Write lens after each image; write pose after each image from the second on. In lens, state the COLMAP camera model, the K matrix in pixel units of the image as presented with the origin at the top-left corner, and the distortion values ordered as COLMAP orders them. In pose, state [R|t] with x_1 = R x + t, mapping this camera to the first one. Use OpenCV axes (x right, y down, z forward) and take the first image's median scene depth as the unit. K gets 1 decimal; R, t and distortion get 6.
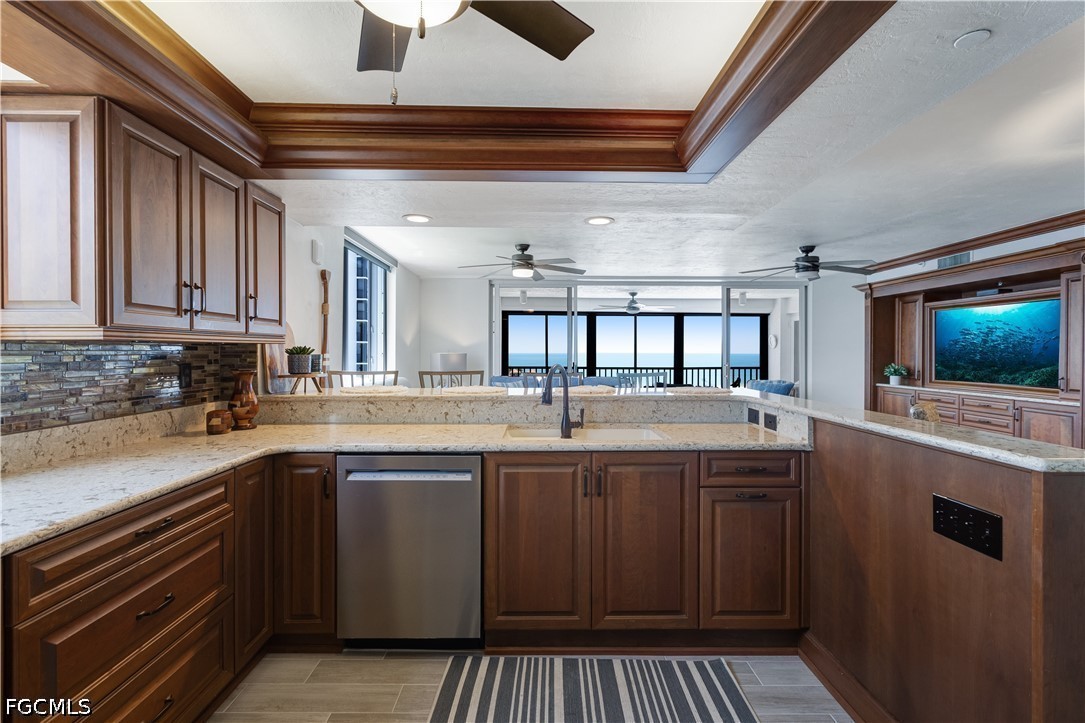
lens RADIAL K [[492.5, 0, 550.2], [0, 492.5, 357.0], [0, 0, 1]] dist [-0.003229, 0.000139]
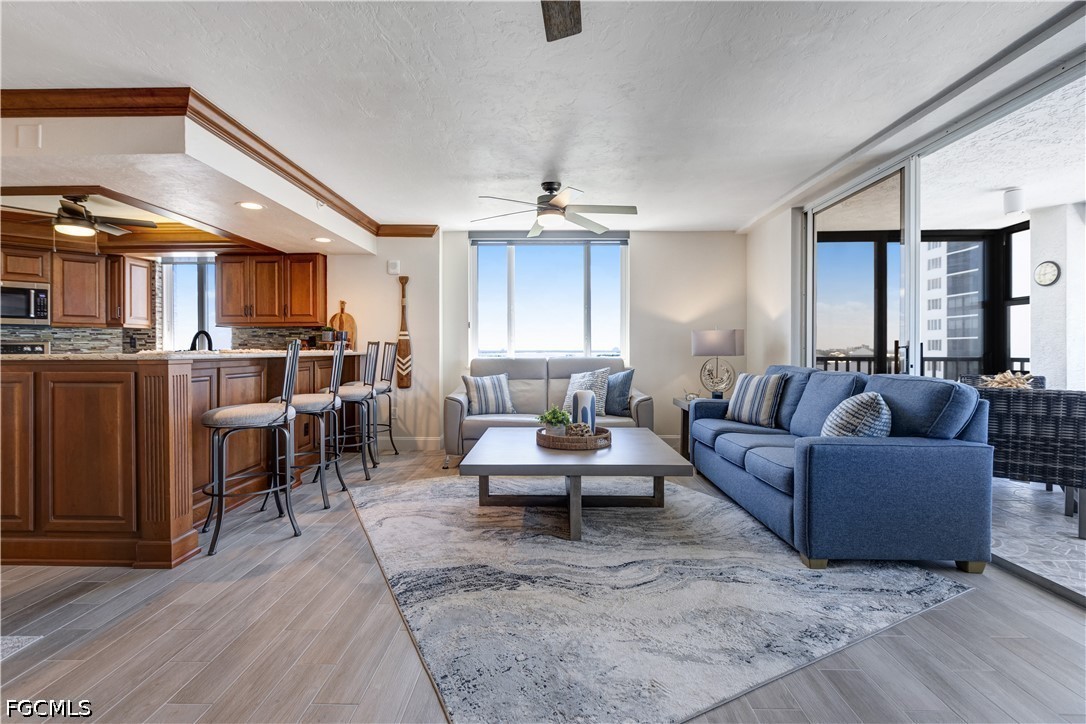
lens RADIAL K [[492.9, 0, 534.6], [0, 492.9, 342.9], [0, 0, 1]] dist [-0.003229, 0.000139]
pose [[-0.066223, -0.006627, -0.997783, 1.673341], [-0.011127, 0.999921, -0.005903, 0.051438], [0.997743, 0.010711, -0.066291, 2.483868]]
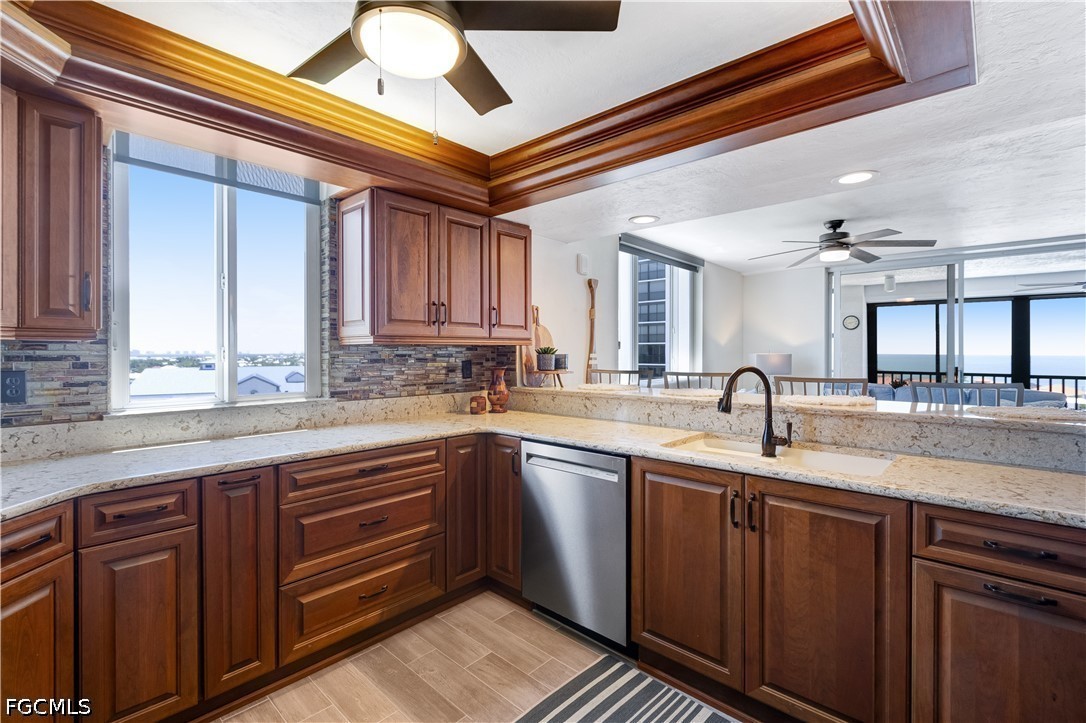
lens RADIAL K [[492.9, 0, 541.7], [0, 492.9, 357.2], [0, 0, 1]] dist [-0.003229, 0.000139]
pose [[0.719388, 0.005331, -0.694588, 0.402976], [-0.006993, 0.999975, 0.000431, 0.002265], [0.694574, 0.004547, 0.719407, 0.182927]]
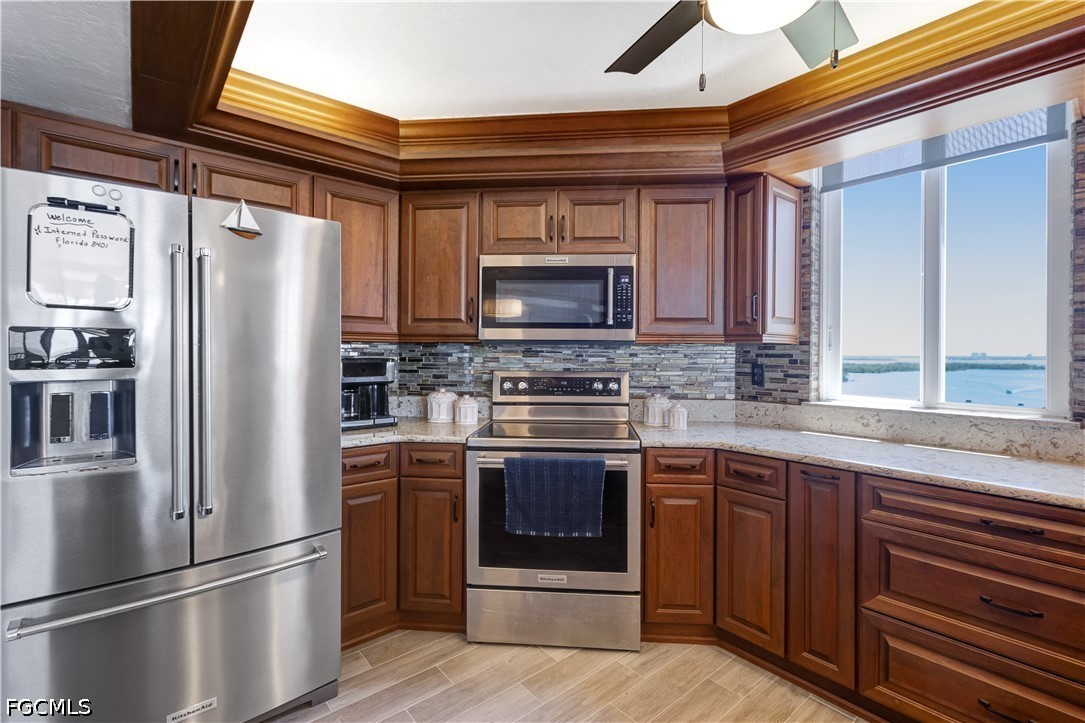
lens RADIAL K [[492.5, 0, 532.1], [0, 492.5, 354.6], [0, 0, 1]] dist [-0.003229, 0.000139]
pose [[-0.793659, 0.000204, -0.608363, 0.378997], [-0.012418, 0.999786, 0.016535, -0.004328], [0.608236, 0.020678, -0.793487, 0.793617]]
